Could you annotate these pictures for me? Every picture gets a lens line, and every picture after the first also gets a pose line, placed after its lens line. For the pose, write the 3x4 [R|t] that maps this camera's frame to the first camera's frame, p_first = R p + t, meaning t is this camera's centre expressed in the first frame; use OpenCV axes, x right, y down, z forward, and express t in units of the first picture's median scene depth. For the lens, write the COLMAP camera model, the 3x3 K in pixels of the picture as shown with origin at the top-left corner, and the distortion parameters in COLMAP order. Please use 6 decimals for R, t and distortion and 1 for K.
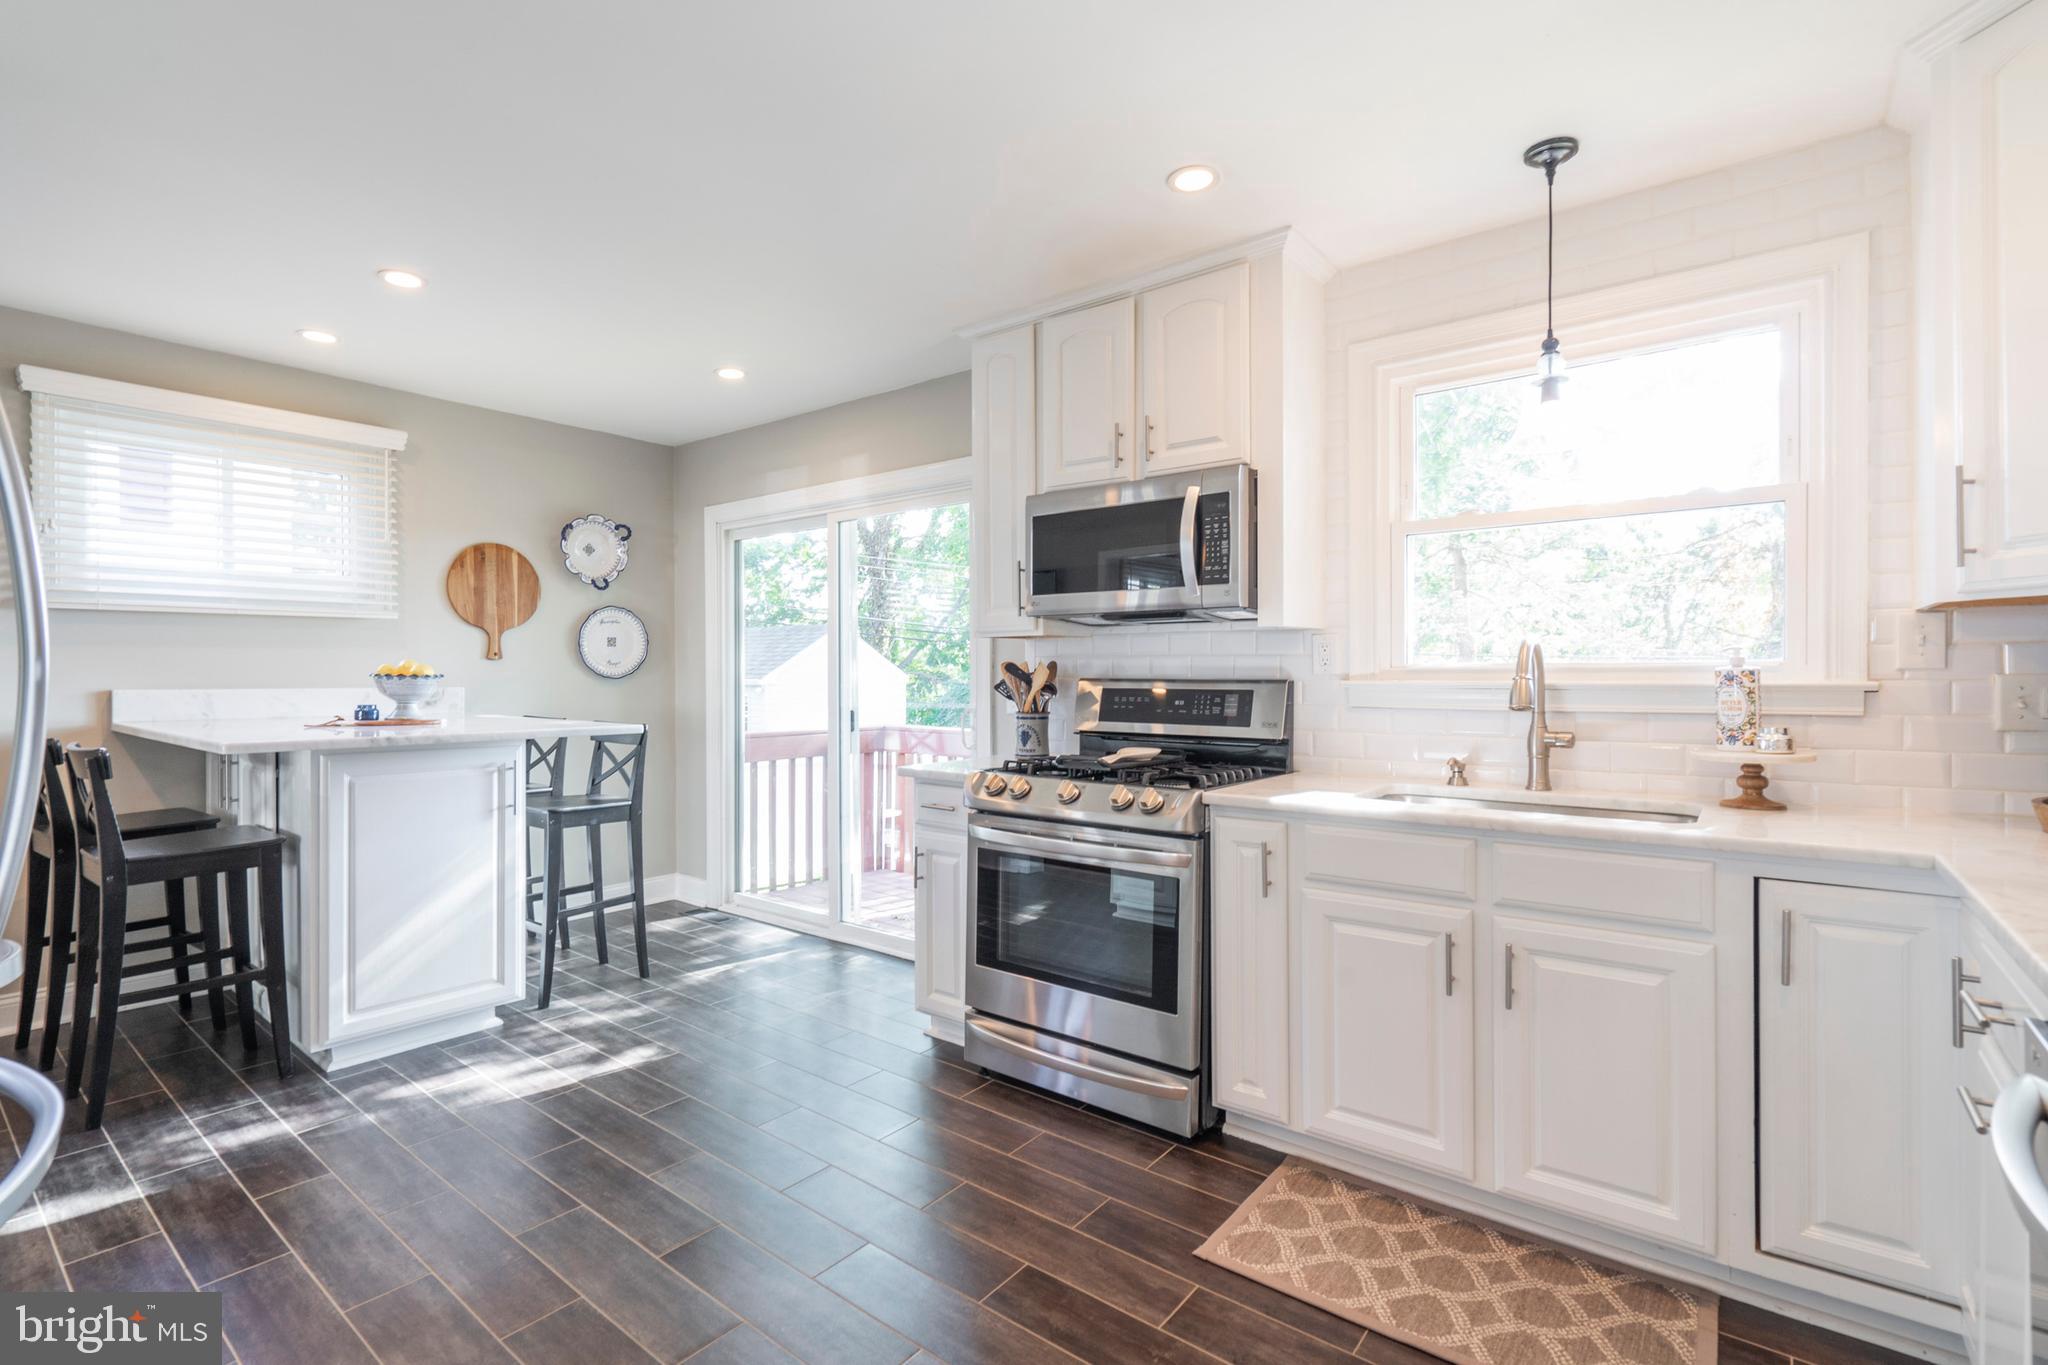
lens RADIAL K [[930.9, 0, 1024.0], [0, 930.9, 682.5], [0, 0, 1]] dist [0.004054, 0.000404]
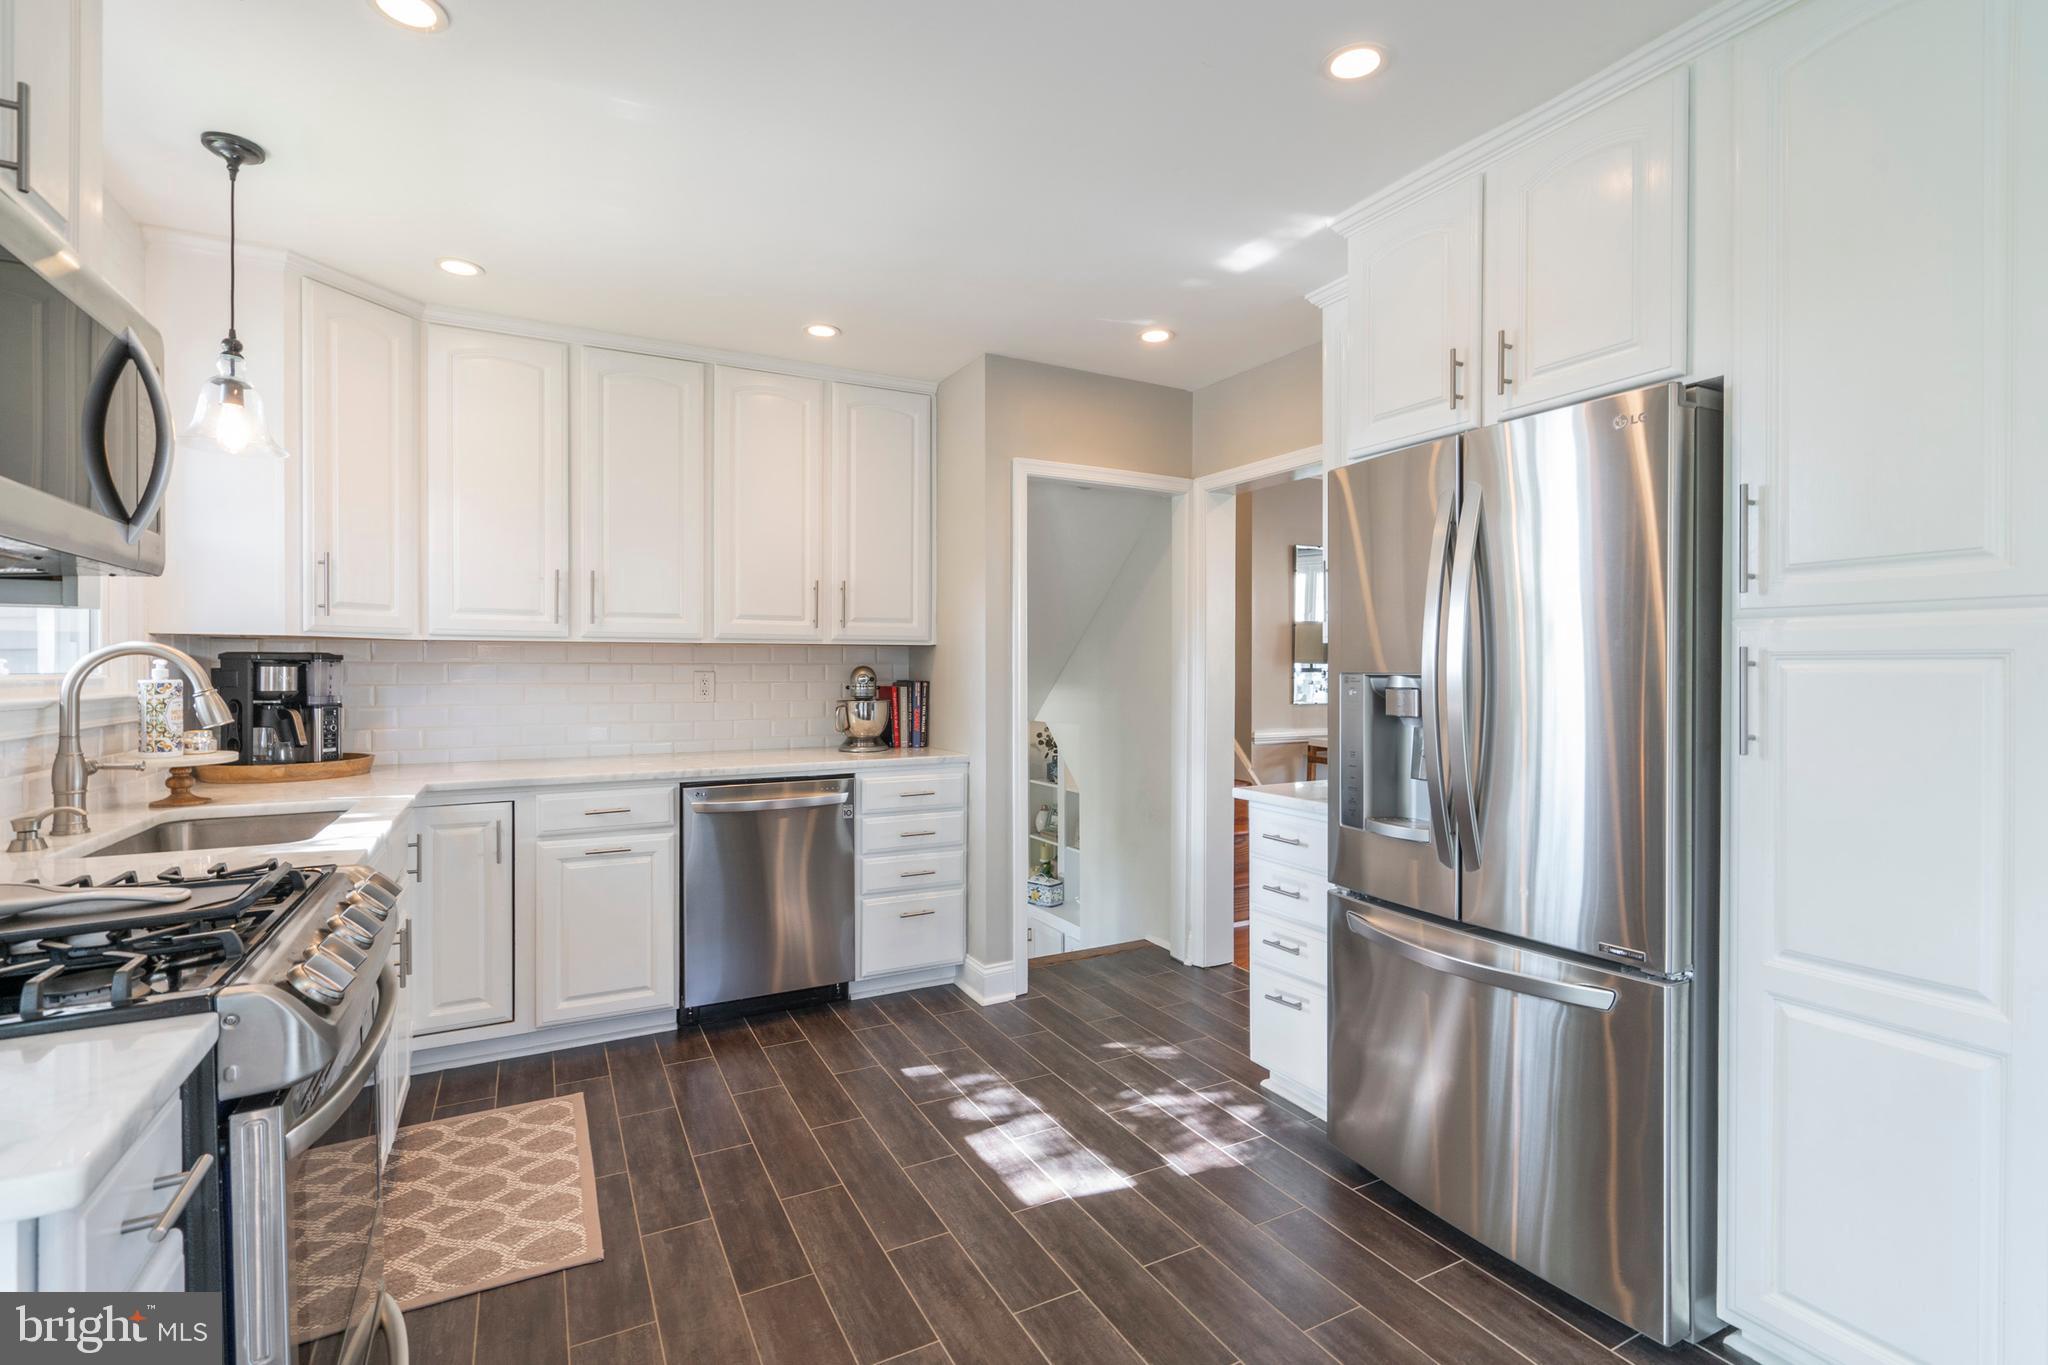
lens RADIAL K [[950.0, 0, 1024.0], [0, 950.0, 682.5], [0, 0, 1]] dist [-0.001691, -0.000290]
pose [[-0.906585, -0.005673, 0.421985, -0.419476], [0.004952, 0.999698, 0.024077, -0.023276], [-0.421994, 0.023917, -0.906283, 1.090927]]
